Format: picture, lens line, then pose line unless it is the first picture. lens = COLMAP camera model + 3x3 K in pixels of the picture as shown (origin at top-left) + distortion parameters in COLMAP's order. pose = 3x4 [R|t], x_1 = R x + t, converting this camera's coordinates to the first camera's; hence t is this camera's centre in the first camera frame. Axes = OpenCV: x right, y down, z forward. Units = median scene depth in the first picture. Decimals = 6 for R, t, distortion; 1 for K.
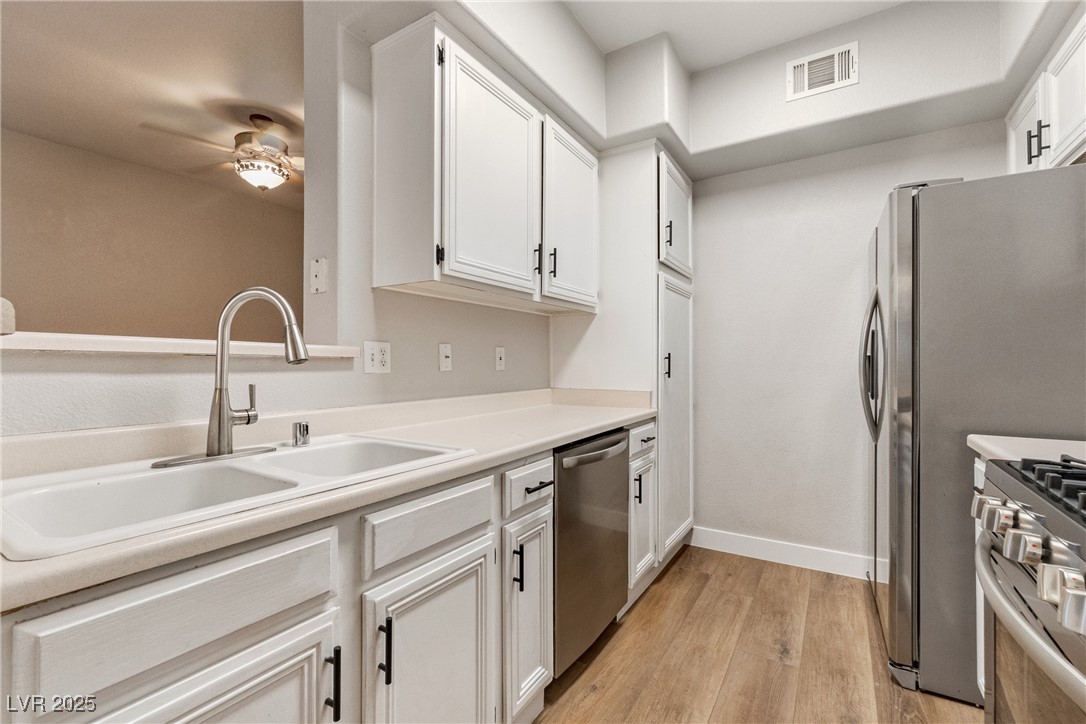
lens RADIAL K [[474.8, 0, 544.2], [0, 474.8, 359.8], [0, 0, 1]] dist [-0.001542, 0.000817]
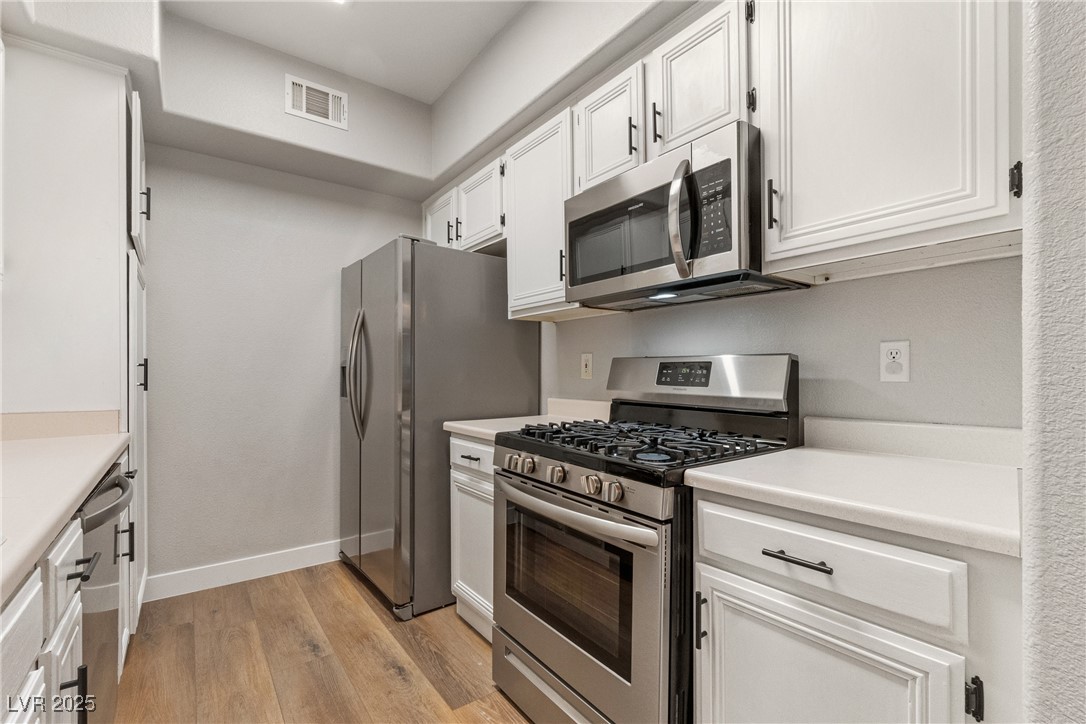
lens RADIAL K [[472.2, 0, 541.4], [0, 472.2, 373.7], [0, 0, 1]] dist [-0.004026, -0.000090]
pose [[0.364196, 0.002297, 0.931319, -0.260595], [-0.009516, 0.999954, 0.001255, 0.003478], [-0.931274, -0.009320, 0.364201, 0.150764]]
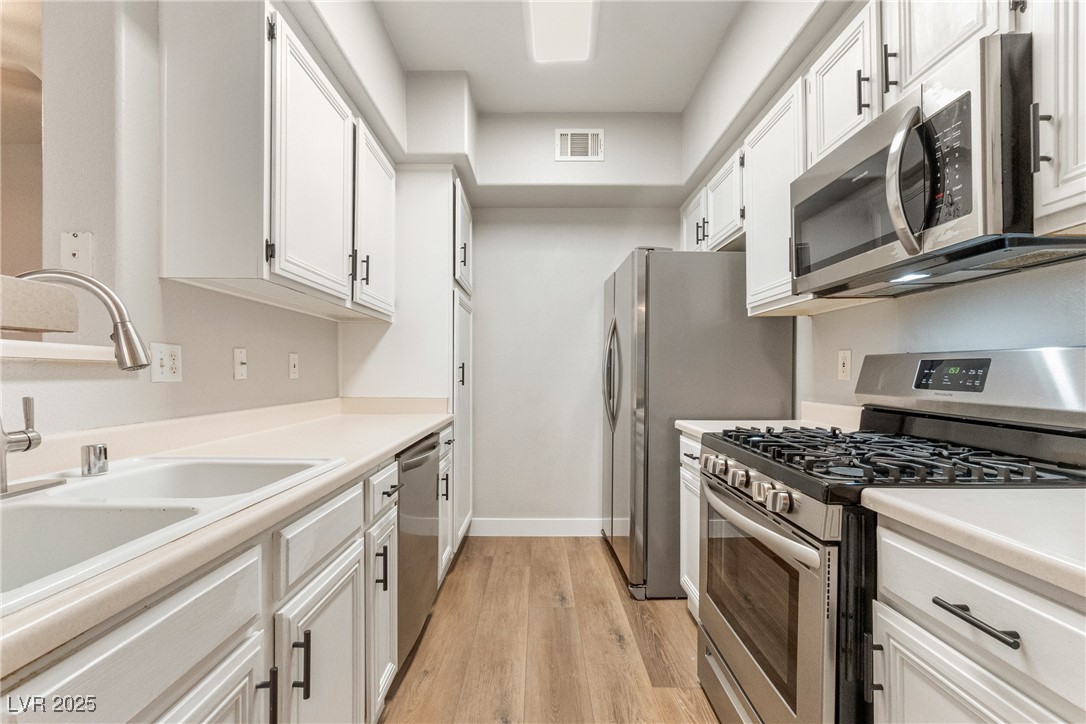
lens RADIAL K [[472.2, 0, 541.4], [0, 472.2, 373.7], [0, 0, 1]] dist [-0.004026, -0.000090]
pose [[0.847499, 0.003870, 0.530782, -0.201125], [-0.009086, 0.999933, 0.007216, 0.001464], [-0.530719, -0.010938, 0.847477, -0.032784]]
